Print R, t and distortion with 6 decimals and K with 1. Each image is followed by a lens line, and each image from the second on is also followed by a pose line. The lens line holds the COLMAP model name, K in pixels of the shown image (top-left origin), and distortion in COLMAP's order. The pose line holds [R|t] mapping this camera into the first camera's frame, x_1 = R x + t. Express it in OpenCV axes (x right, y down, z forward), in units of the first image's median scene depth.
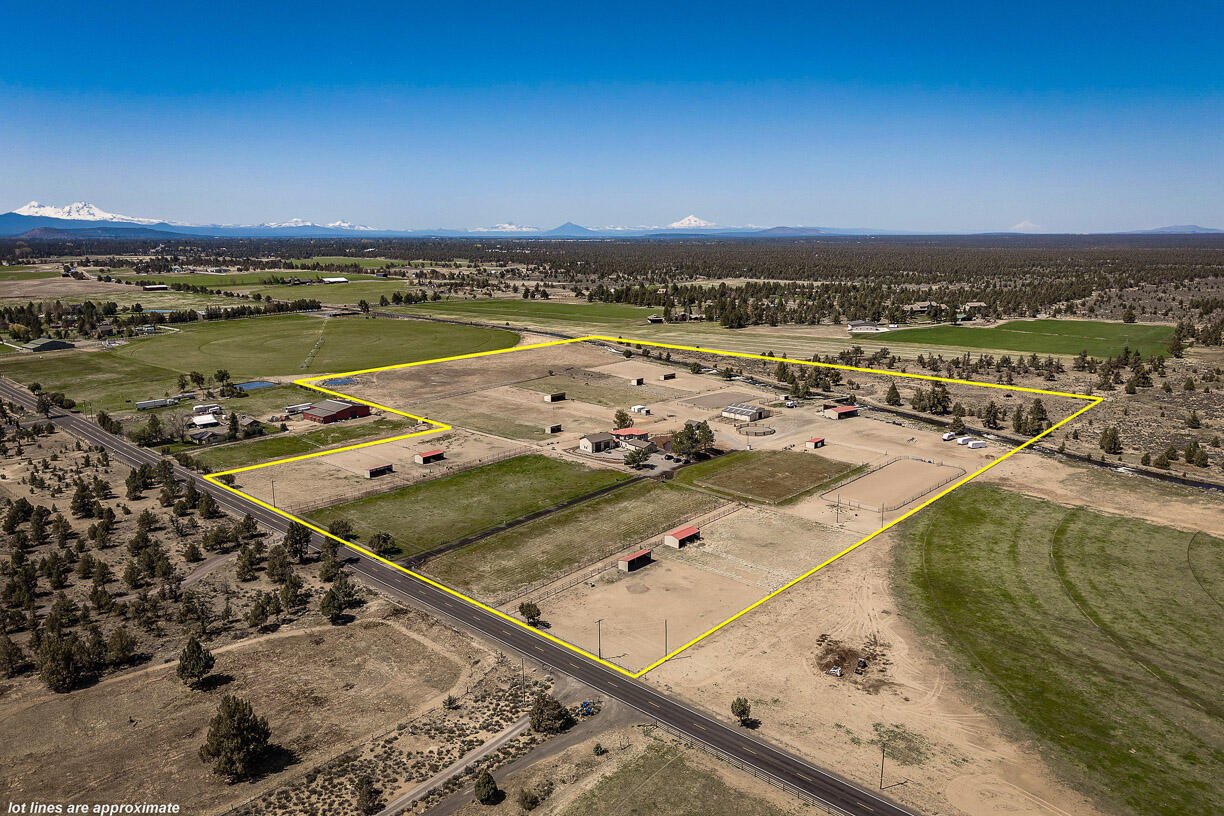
lens RADIAL K [[872.4, 0, 610.0], [0, 872.4, 409.8], [0, 0, 1]] dist [0.053992, -0.074942]
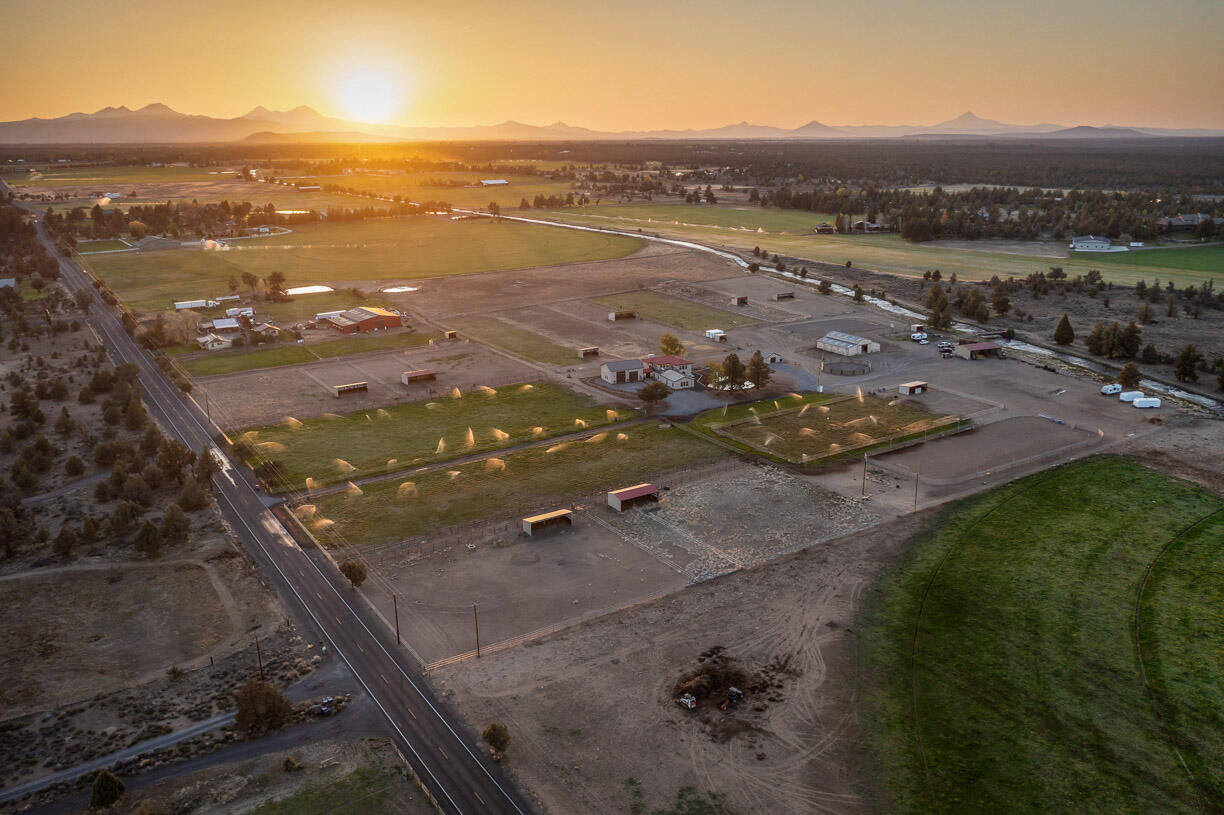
lens RADIAL K [[987.4, 0, 607.5], [0, 987.4, 405.4], [0, 0, 1]] dist [-0.011202, -0.010168]
pose [[0.967710, 0.062526, -0.244187, 0.197082], [-0.046123, 0.996314, 0.072330, 0.004084], [0.247810, -0.058732, 0.967027, 0.124615]]
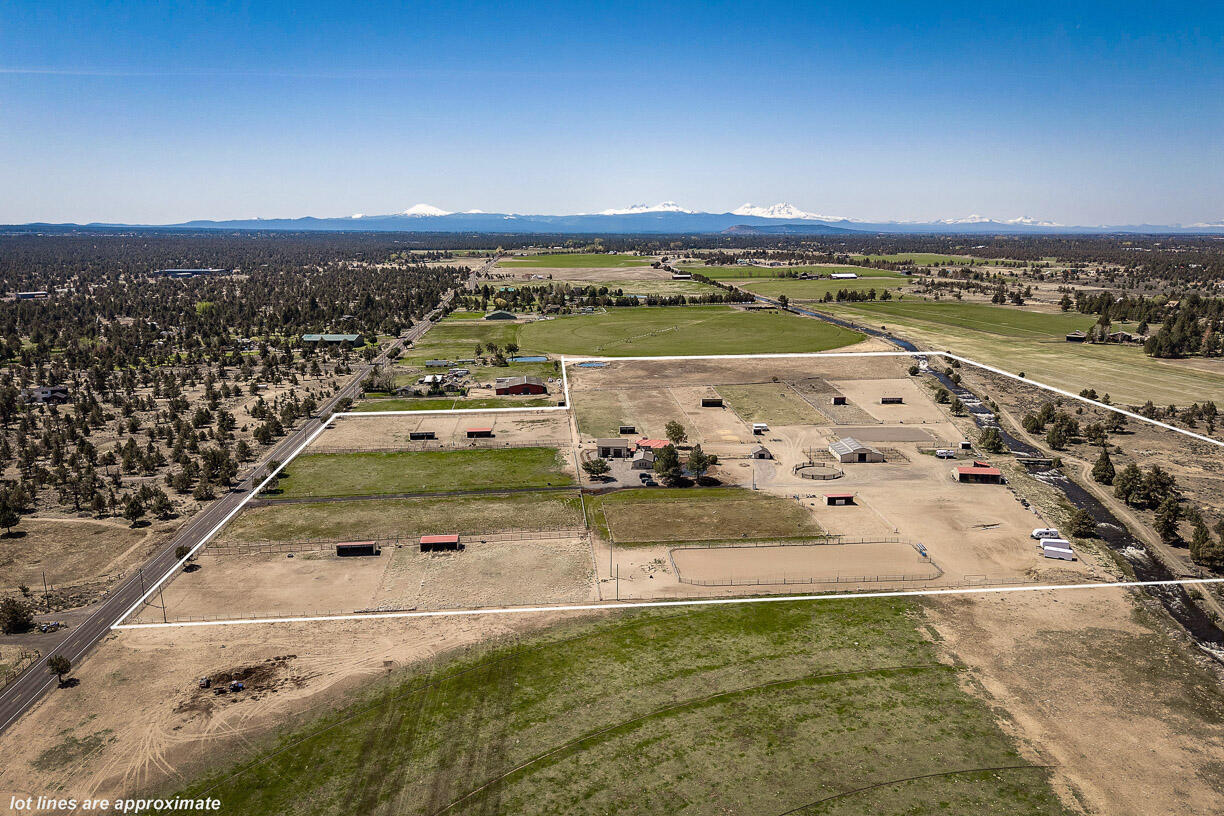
lens RADIAL K [[872.4, 0, 610.0], [0, 872.4, 409.8], [0, 0, 1]] dist [0.053992, -0.074942]
pose [[0.723554, 0.141760, -0.675555, 0.624384], [-0.139203, 0.988544, 0.058344, -0.058830], [0.676086, 0.051824, 0.734998, 0.307210]]
